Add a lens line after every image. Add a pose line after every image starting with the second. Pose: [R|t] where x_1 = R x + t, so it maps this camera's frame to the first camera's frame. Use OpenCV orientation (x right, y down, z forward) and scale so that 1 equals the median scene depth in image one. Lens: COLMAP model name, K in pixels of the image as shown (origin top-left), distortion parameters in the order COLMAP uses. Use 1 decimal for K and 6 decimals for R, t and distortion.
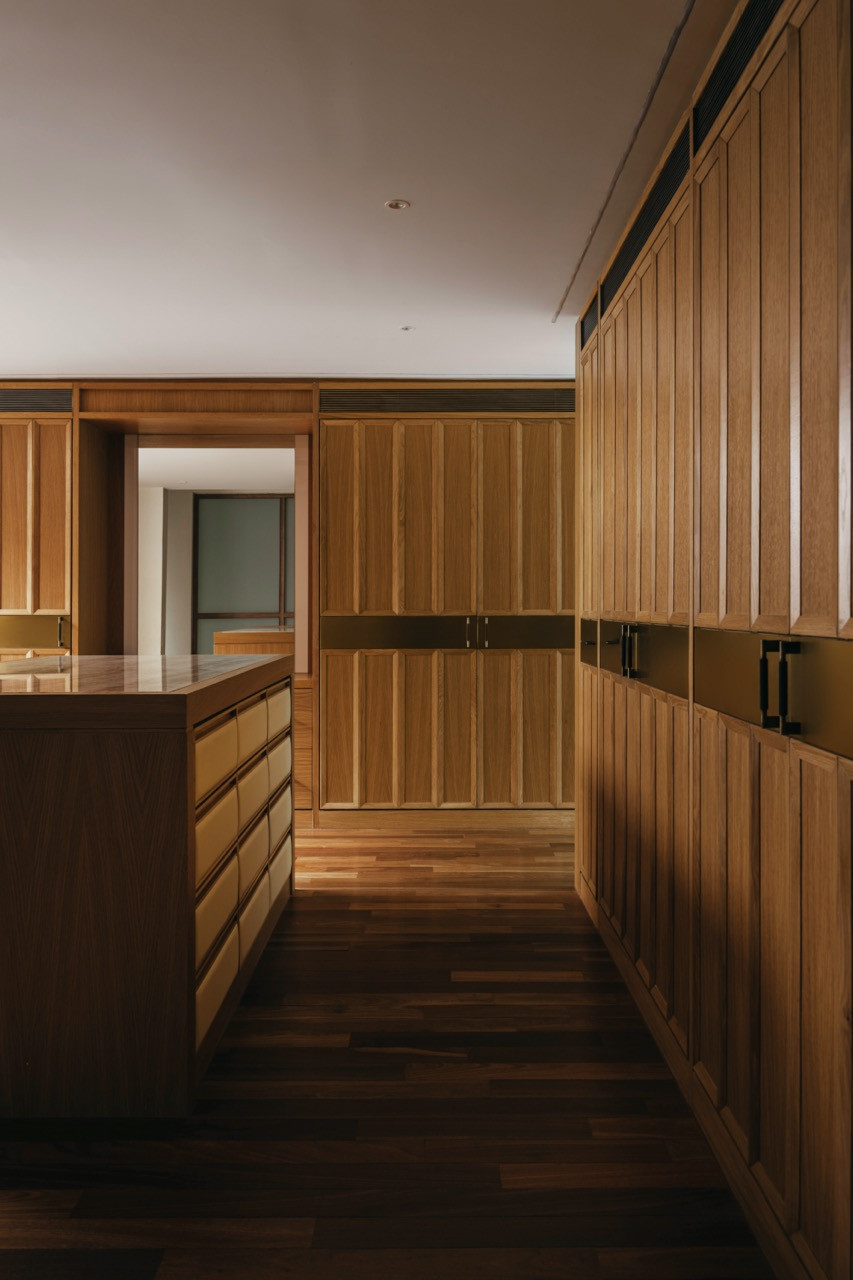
lens RADIAL K [[678.3, 0, 426.6], [0, 678.3, 627.2], [0, 0, 1]] dist [-0.007403, -0.000495]
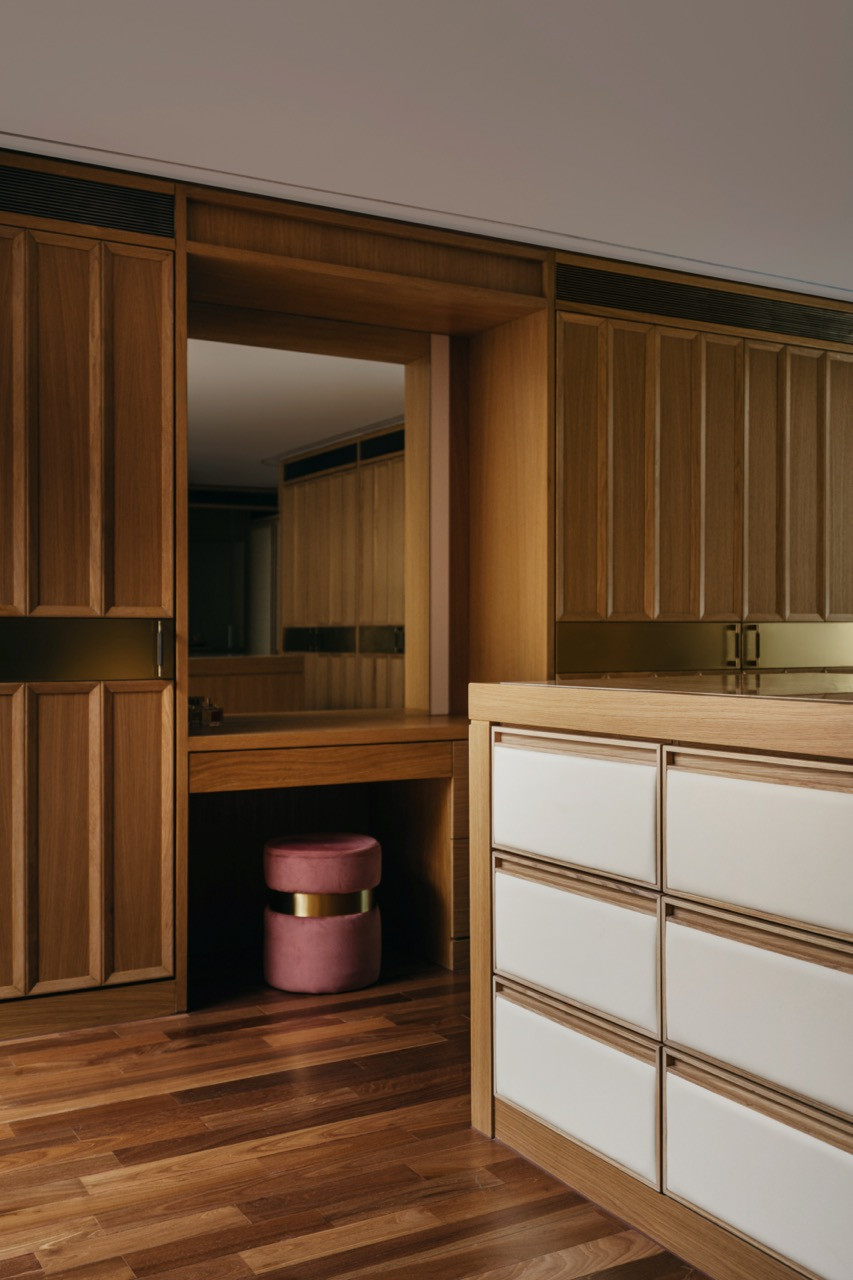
lens RADIAL K [[1301.7, 0, 427.9], [0, 1301.7, 643.4], [0, 0, 1]] dist [0.009238, 0.000000]
pose [[0.865844, -0.006546, 0.500270, -0.868056], [0.004572, 0.999976, 0.005173, -0.001958], [-0.500292, -0.002192, 0.865854, 0.004401]]
